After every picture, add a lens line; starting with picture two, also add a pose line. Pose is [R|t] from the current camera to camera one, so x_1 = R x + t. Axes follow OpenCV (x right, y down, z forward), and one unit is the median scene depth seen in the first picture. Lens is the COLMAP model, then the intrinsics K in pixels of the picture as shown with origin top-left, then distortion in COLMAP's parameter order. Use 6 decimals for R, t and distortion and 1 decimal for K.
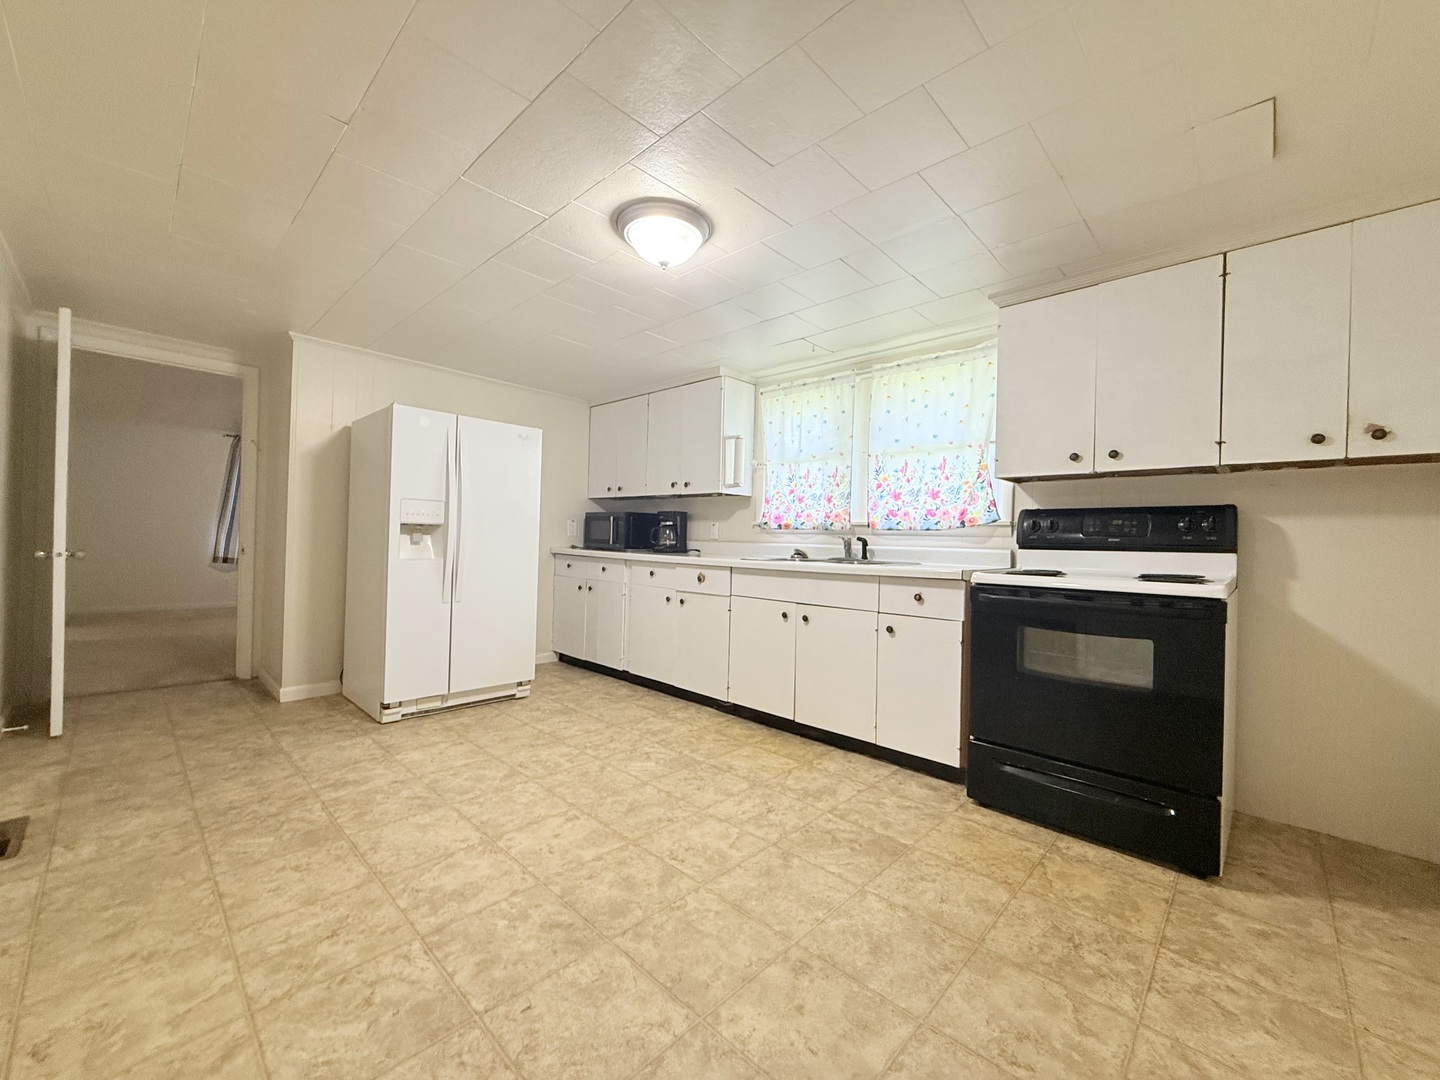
lens RADIAL K [[578.7, 0, 705.9], [0, 578.7, 531.8], [0, 0, 1]] dist [-0.000888, 0.001641]
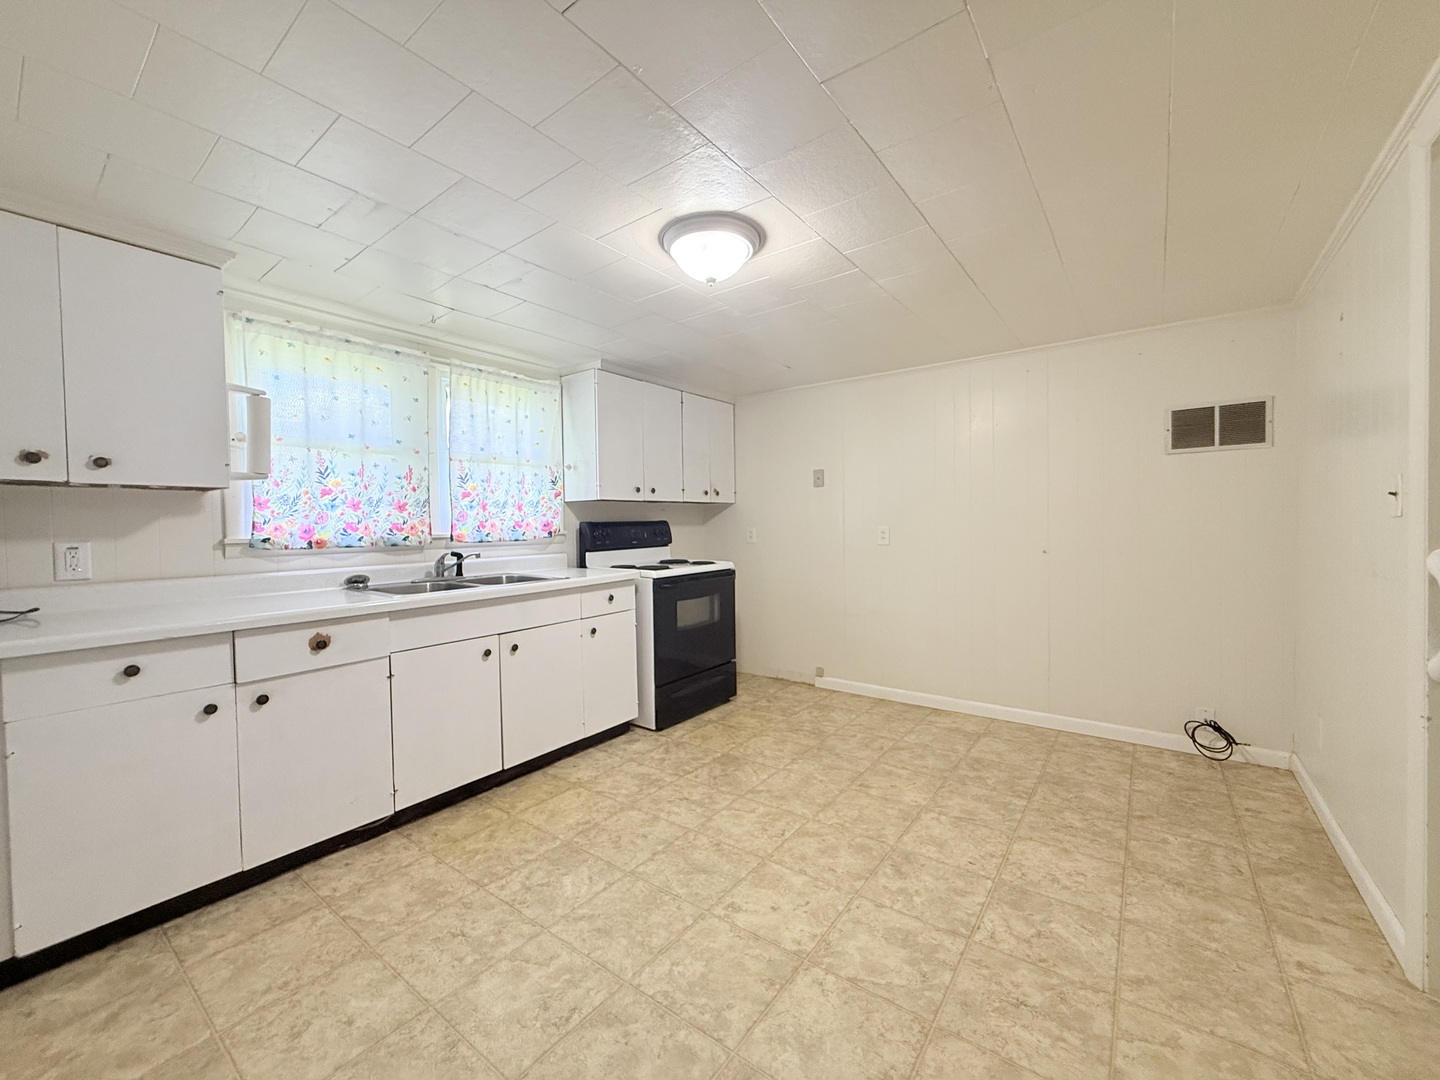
lens RADIAL K [[578.7, 0, 725.3], [0, 578.7, 530.5], [0, 0, 1]] dist [-0.000888, 0.001641]
pose [[-0.140990, -0.033983, 0.989428, -1.007551], [0.001232, 0.999404, 0.034501, -0.081072], [-0.990010, 0.006083, -0.140865, 1.086345]]
